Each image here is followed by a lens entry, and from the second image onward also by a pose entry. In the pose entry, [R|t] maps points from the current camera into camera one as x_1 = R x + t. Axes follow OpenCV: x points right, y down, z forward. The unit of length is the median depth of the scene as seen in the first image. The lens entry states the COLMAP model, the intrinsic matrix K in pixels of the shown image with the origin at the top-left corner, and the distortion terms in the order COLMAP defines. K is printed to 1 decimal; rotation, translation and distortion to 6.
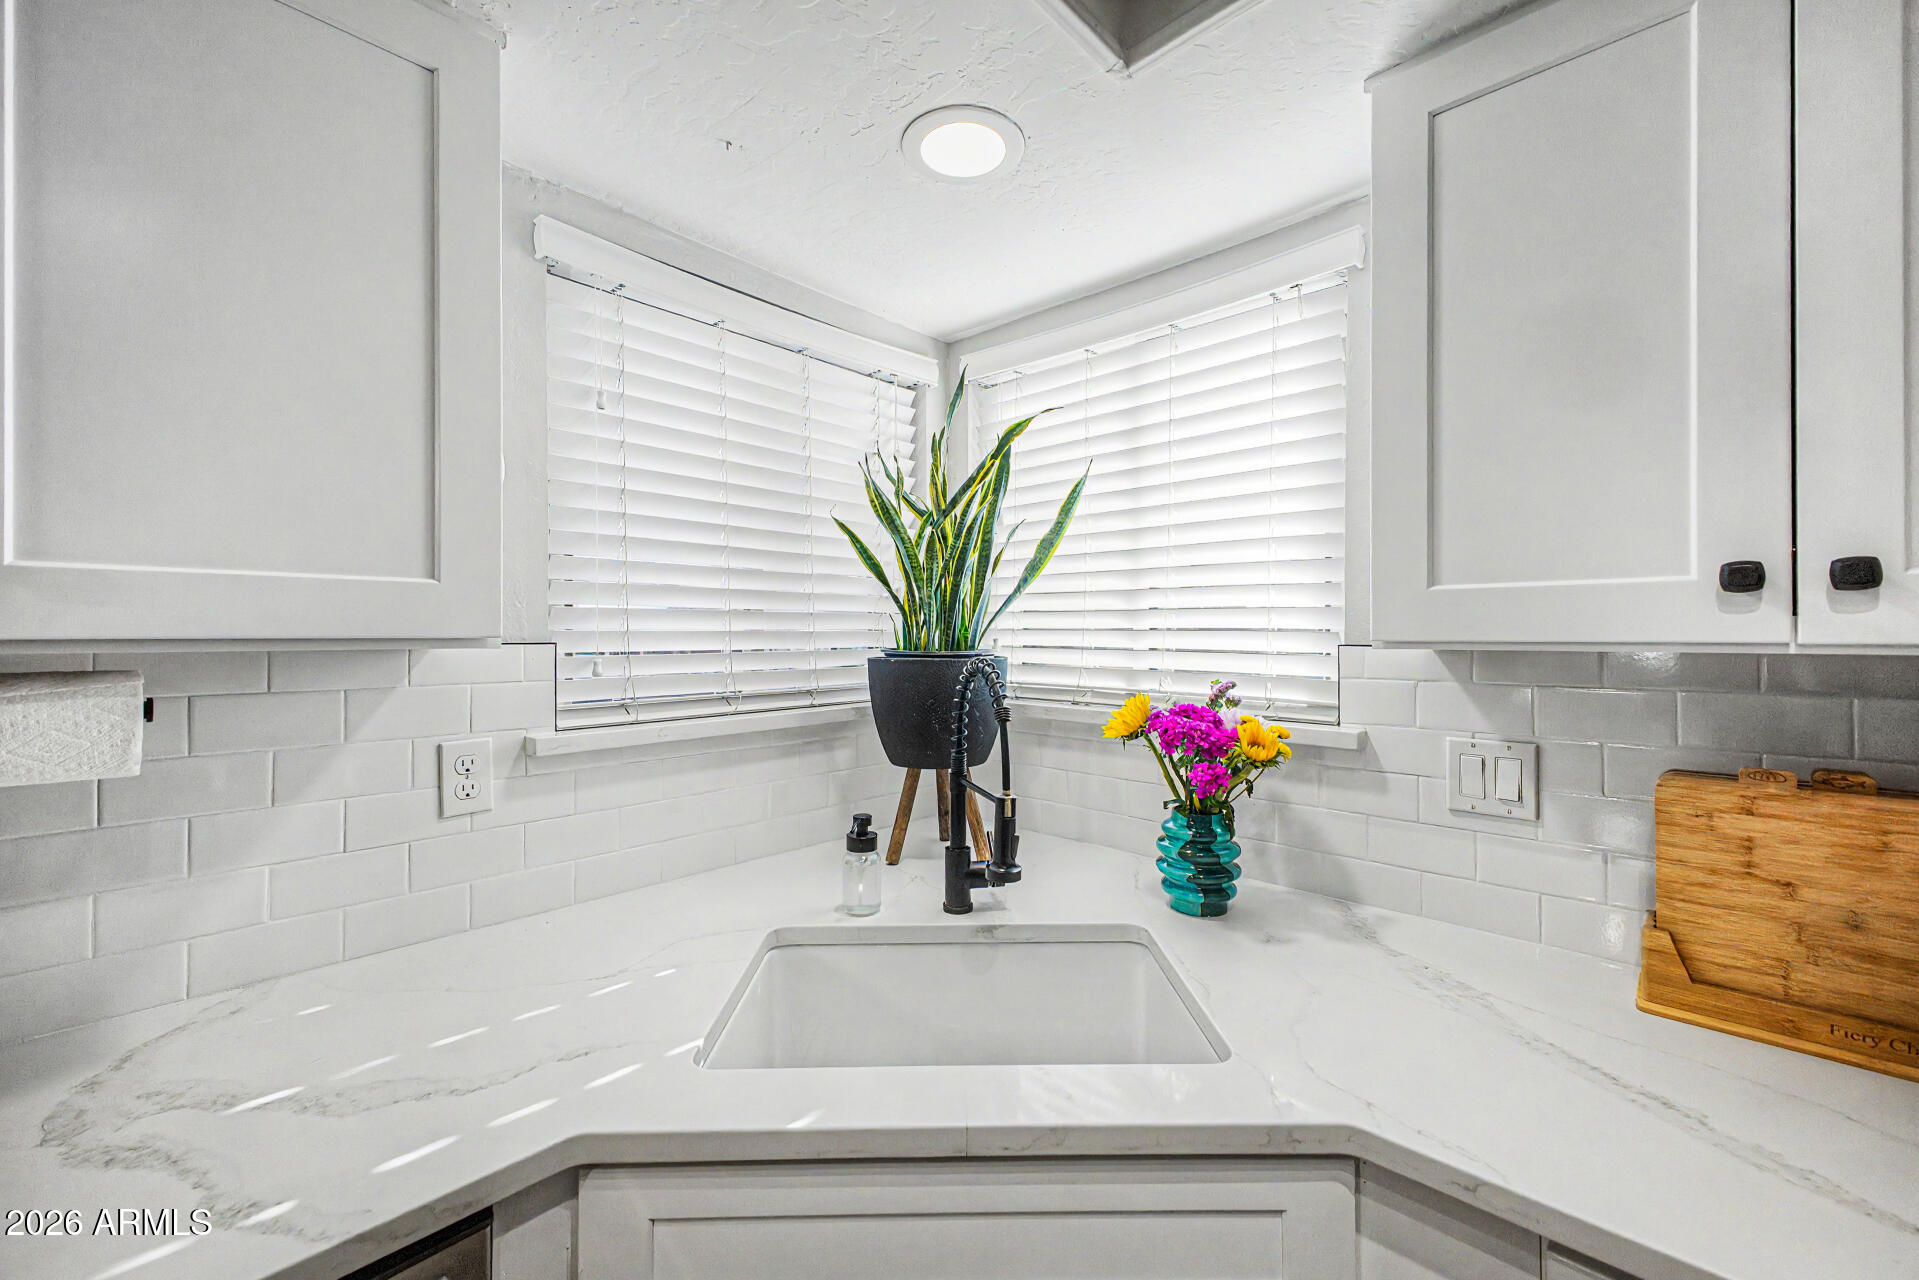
lens RADIAL K [[759.2, 0, 956.8], [0, 759.2, 632.3], [0, 0, 1]] dist [0.016059, -0.004567]
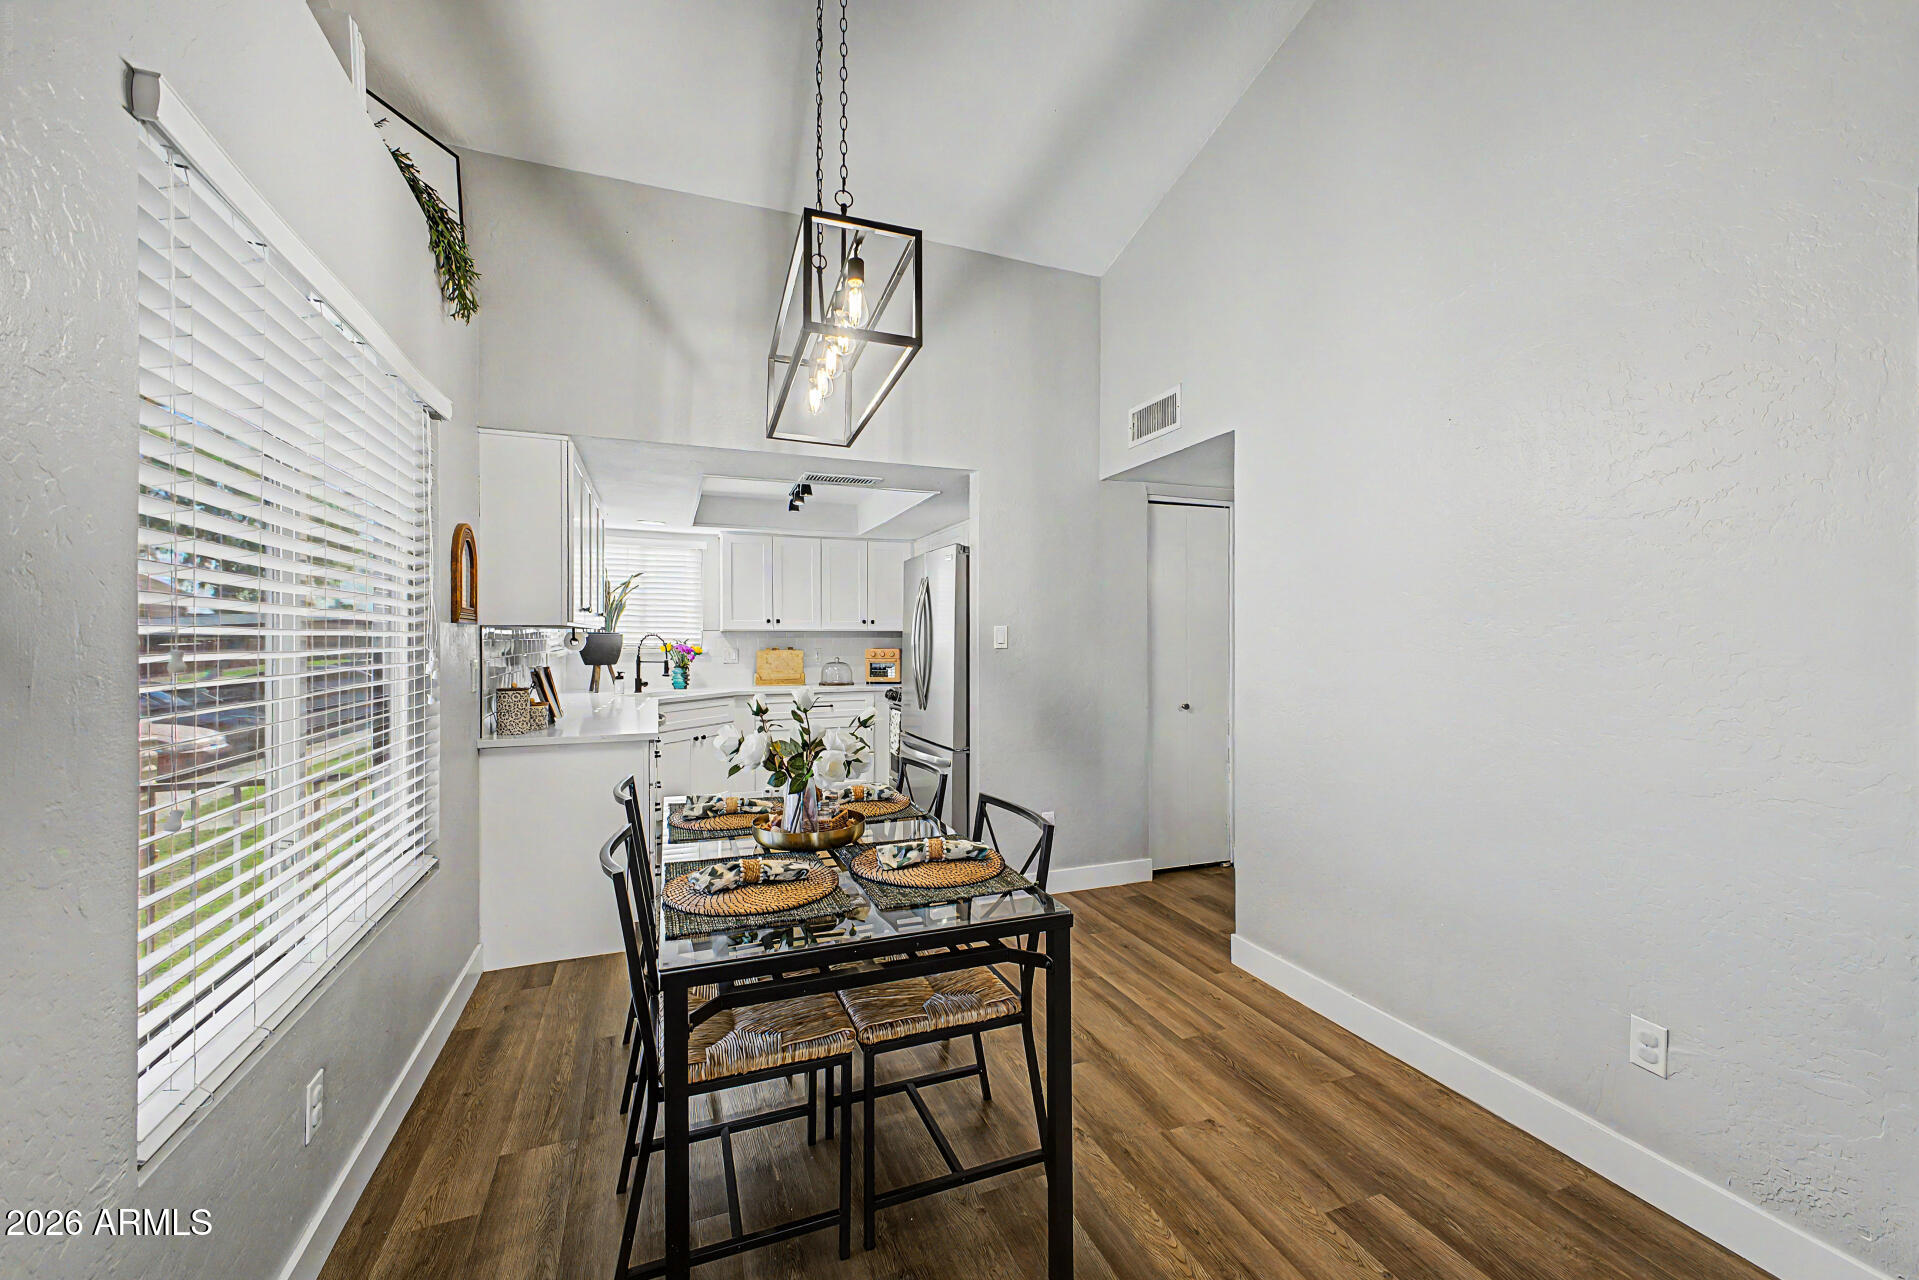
lens RADIAL K [[759.2, 0, 967.7], [0, 759.2, 631.8], [0, 0, 1]] dist [0.016059, -0.004567]
pose [[0.417003, 0.006136, 0.908885, -3.275701], [-0.003680, 0.999980, -0.005063, 0.043980], [-0.908898, -0.001234, 0.417017, -2.582579]]
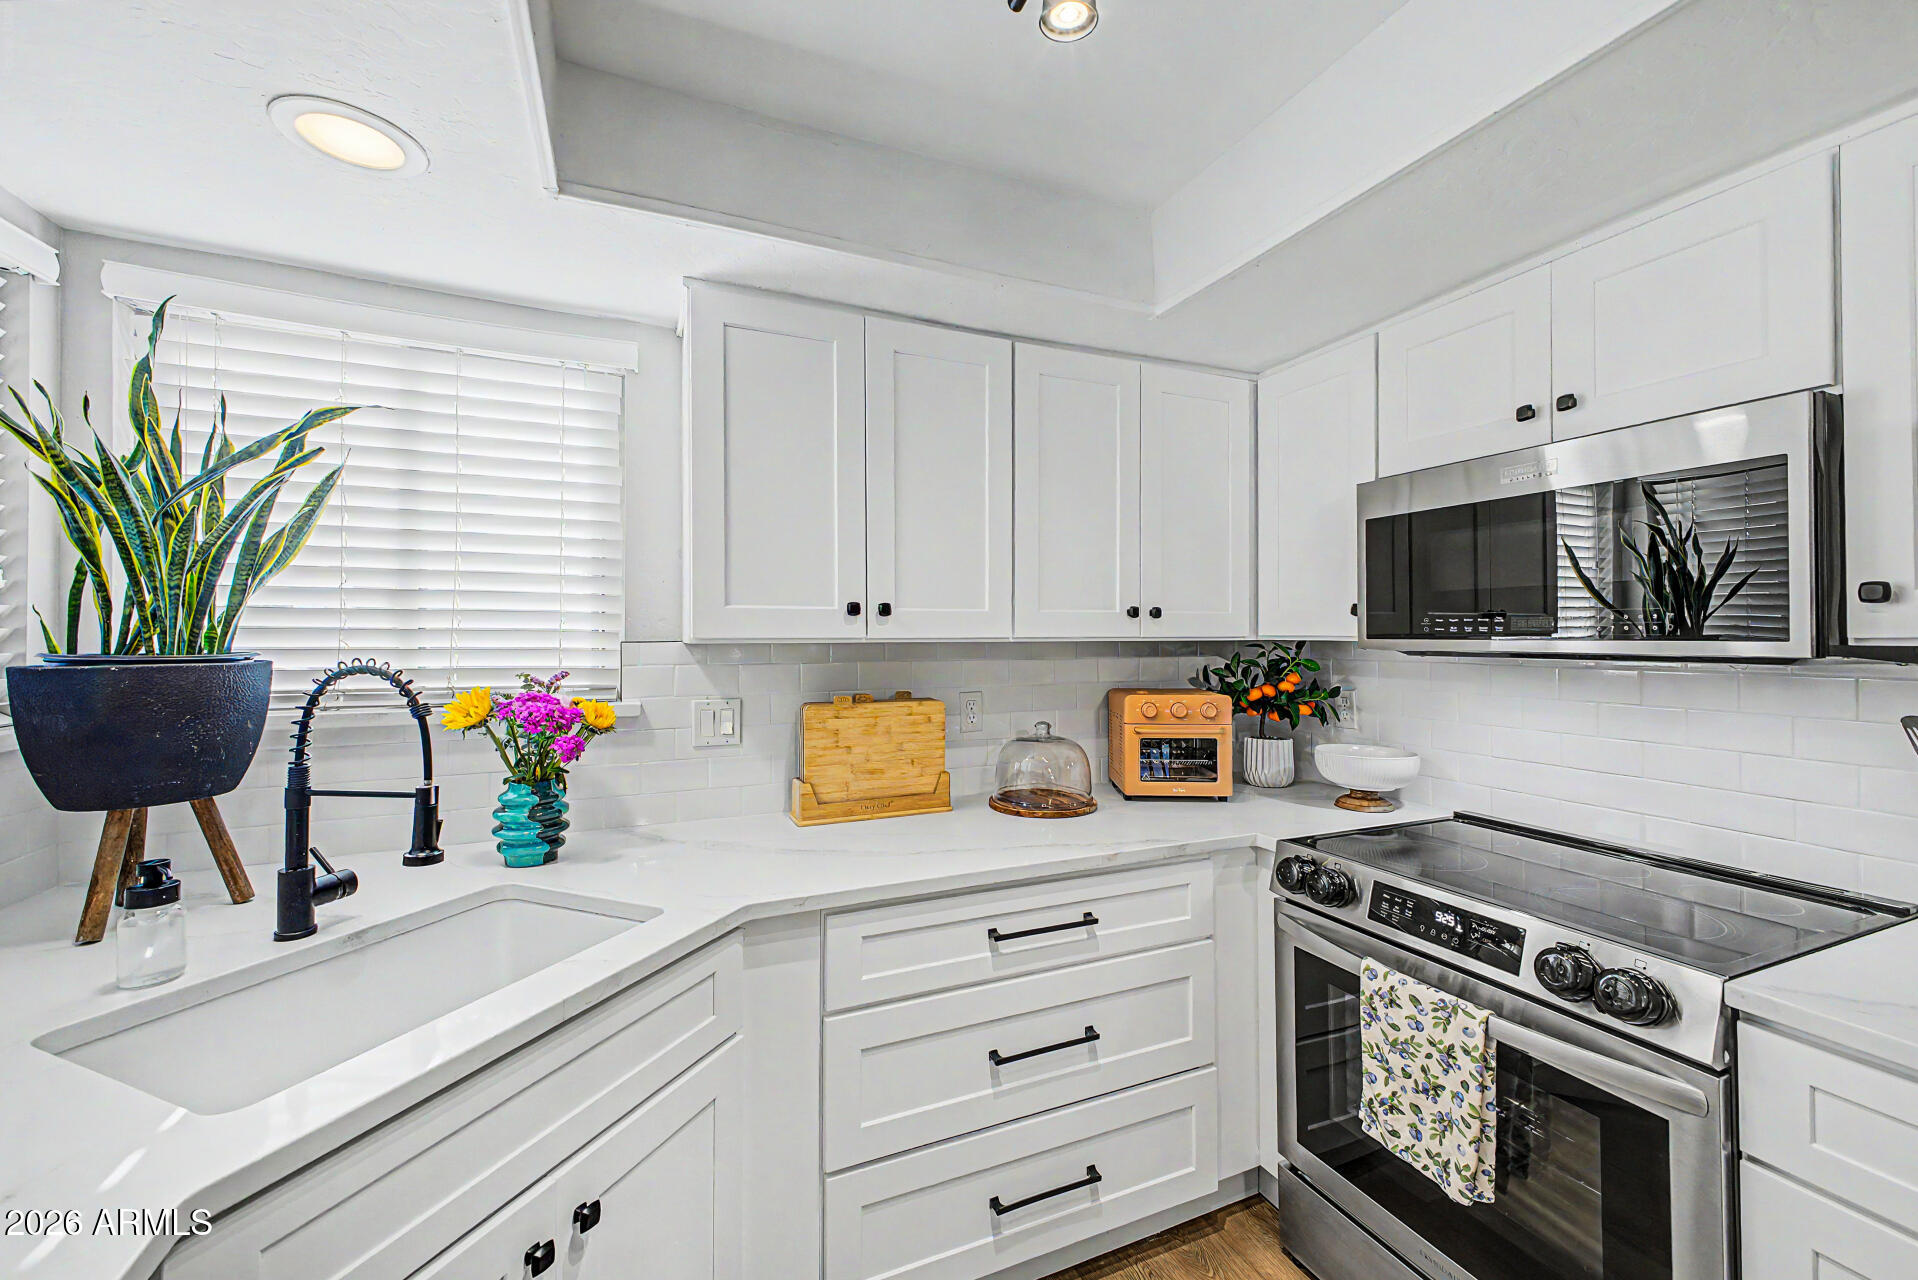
lens RADIAL K [[758.9, 0, 956.1], [0, 758.9, 626.9], [0, 0, 1]] dist [0.016059, -0.004567]
pose [[0.394321, 0.008886, 0.918930, -0.568908], [-0.001970, 0.999959, -0.008824, 0.000234], [-0.918971, 0.001669, 0.394322, -0.099542]]
